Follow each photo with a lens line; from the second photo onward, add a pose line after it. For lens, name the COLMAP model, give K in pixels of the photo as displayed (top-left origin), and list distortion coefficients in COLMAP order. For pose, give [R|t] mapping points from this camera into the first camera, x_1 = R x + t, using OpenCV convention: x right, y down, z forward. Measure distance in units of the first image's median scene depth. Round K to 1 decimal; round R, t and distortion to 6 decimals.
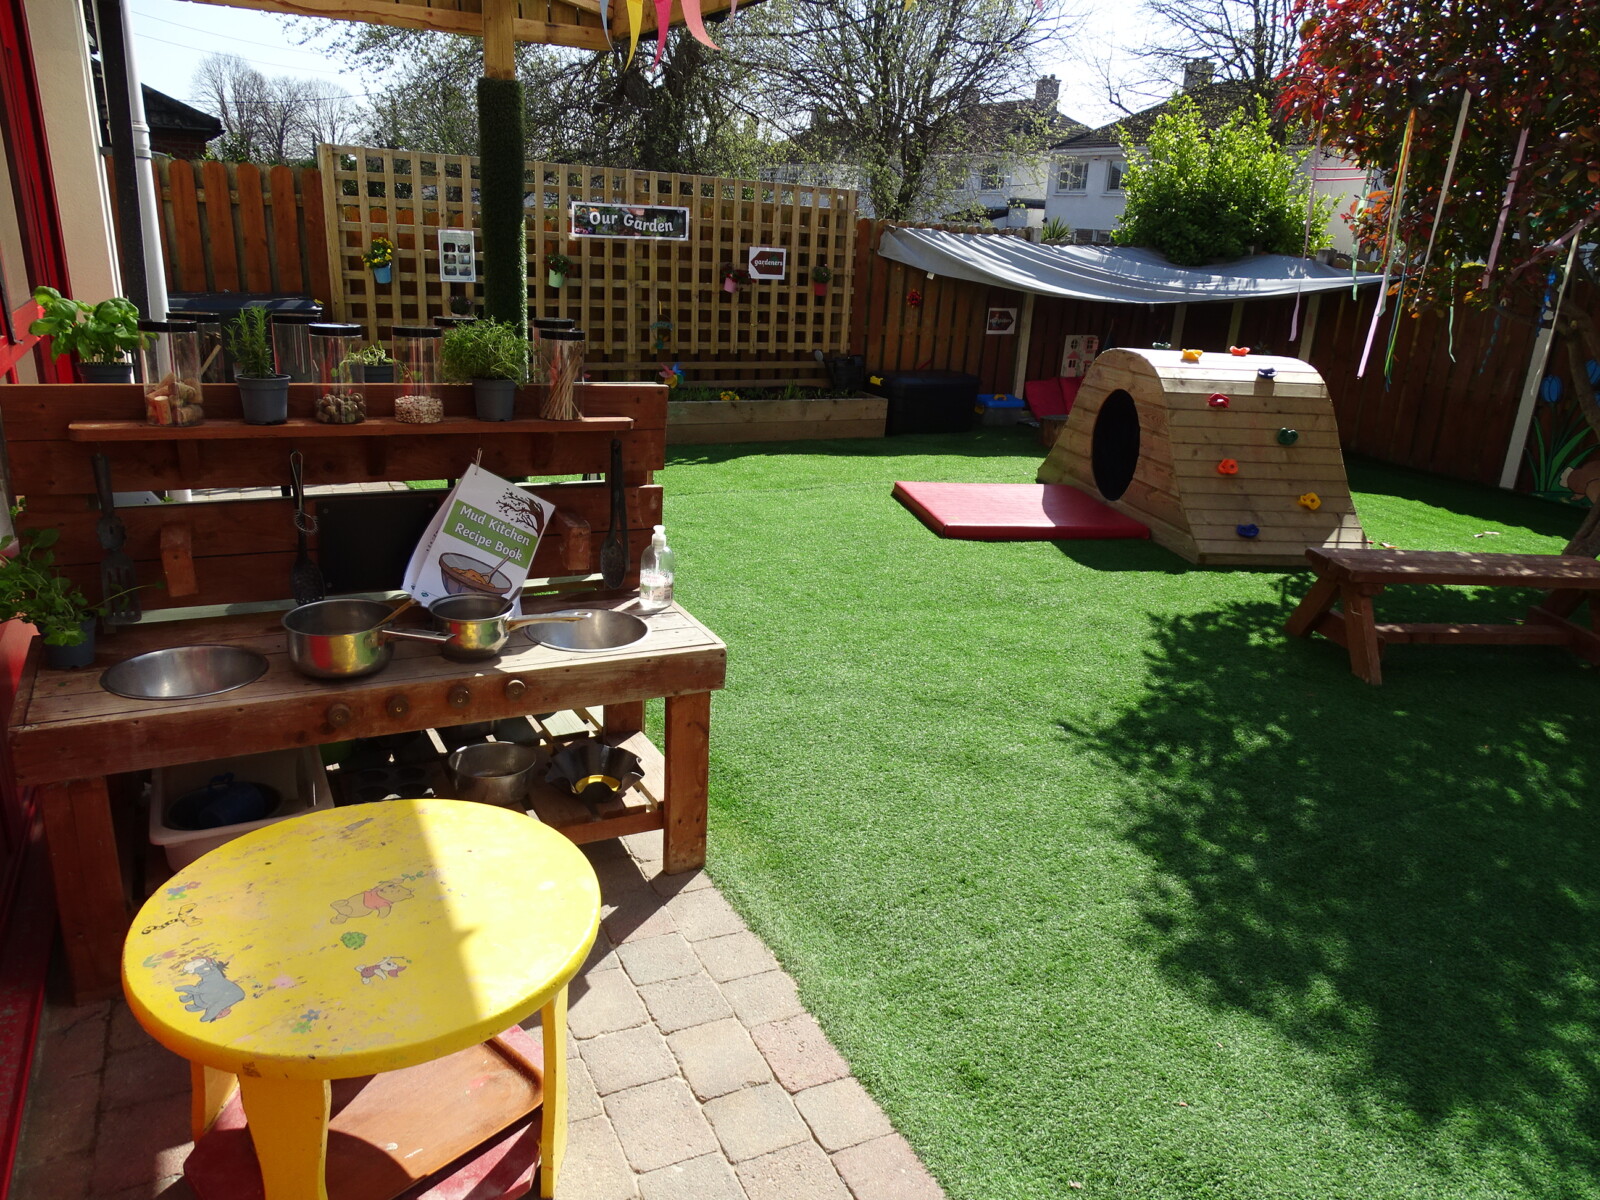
lens RADIAL K [[1153.3, 0, 800.0], [0, 1153.3, 600.0], [0, 0, 1]] dist [0.004090, -0.003016]
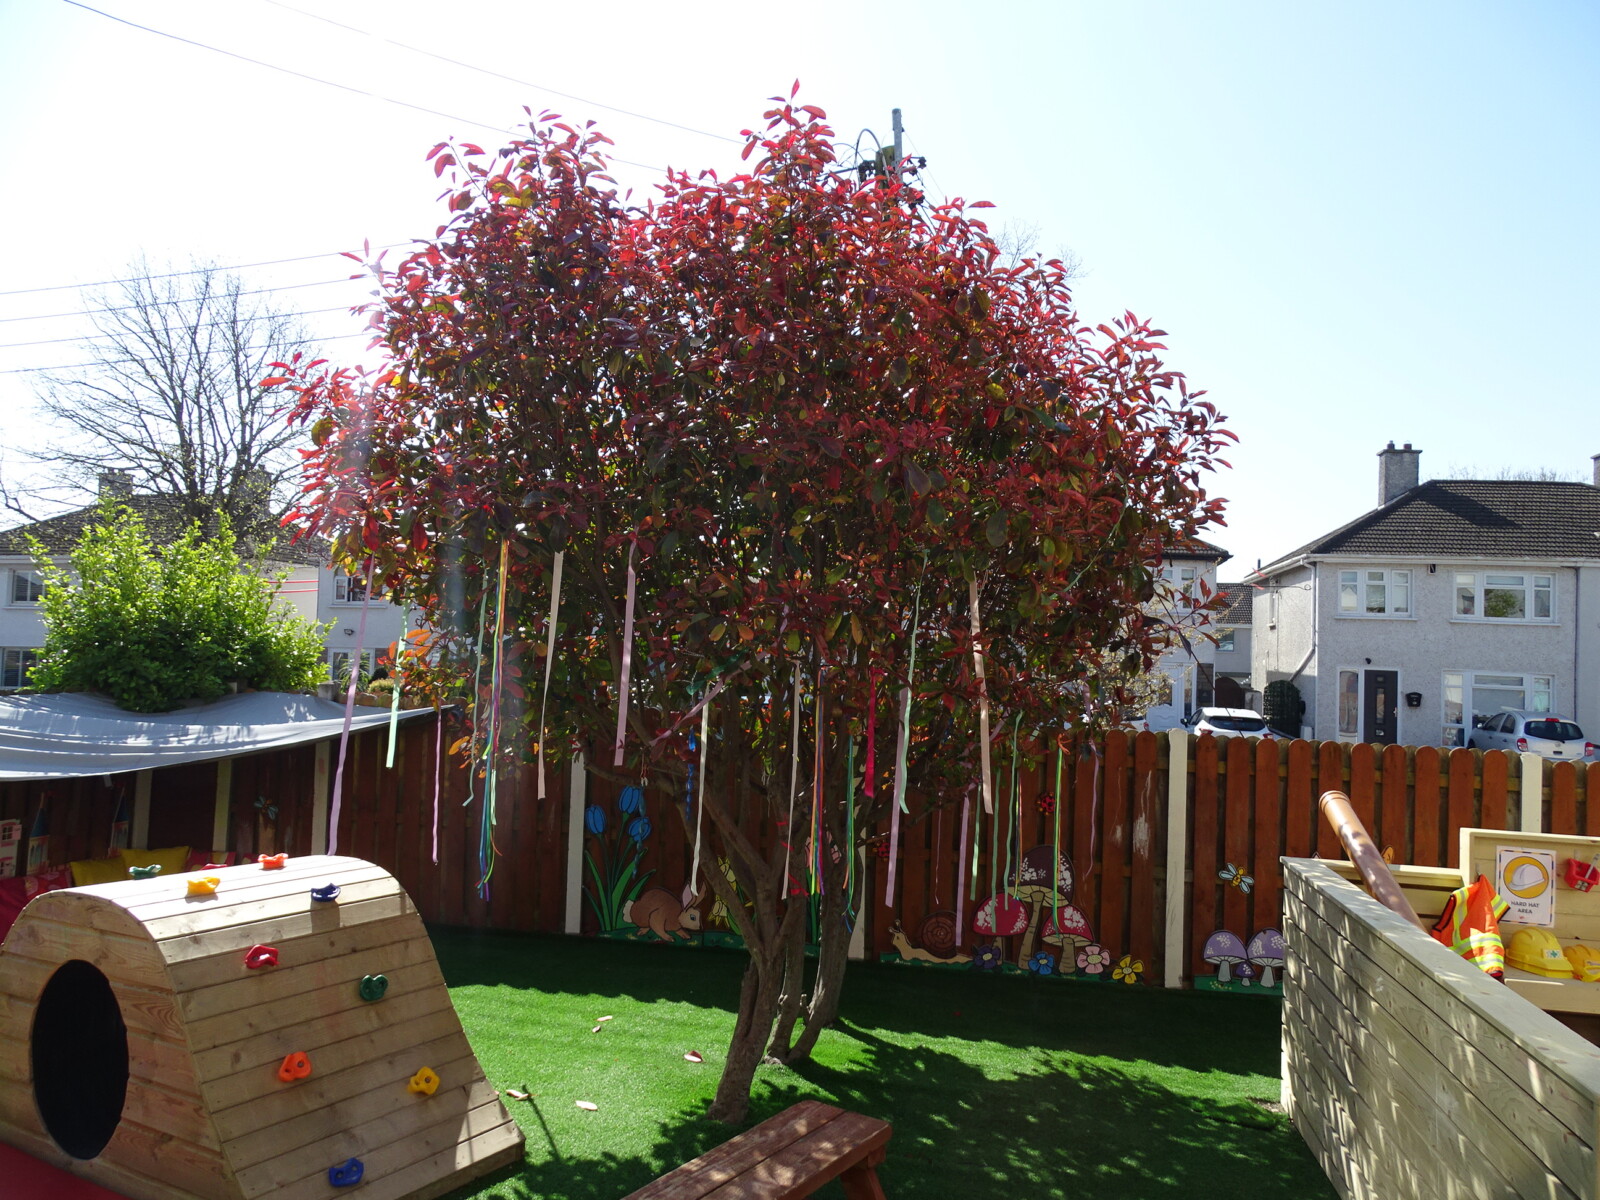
lens RADIAL K [[1153.3, 0, 800.0], [0, 1153.3, 600.0], [0, 0, 1]] dist [0.004090, -0.003016]
pose [[0.664003, 0.001548, 0.747728, 0.053769], [0.247478, 0.943184, -0.221719, -0.087701], [-0.705588, 0.332269, 0.625894, 0.205442]]
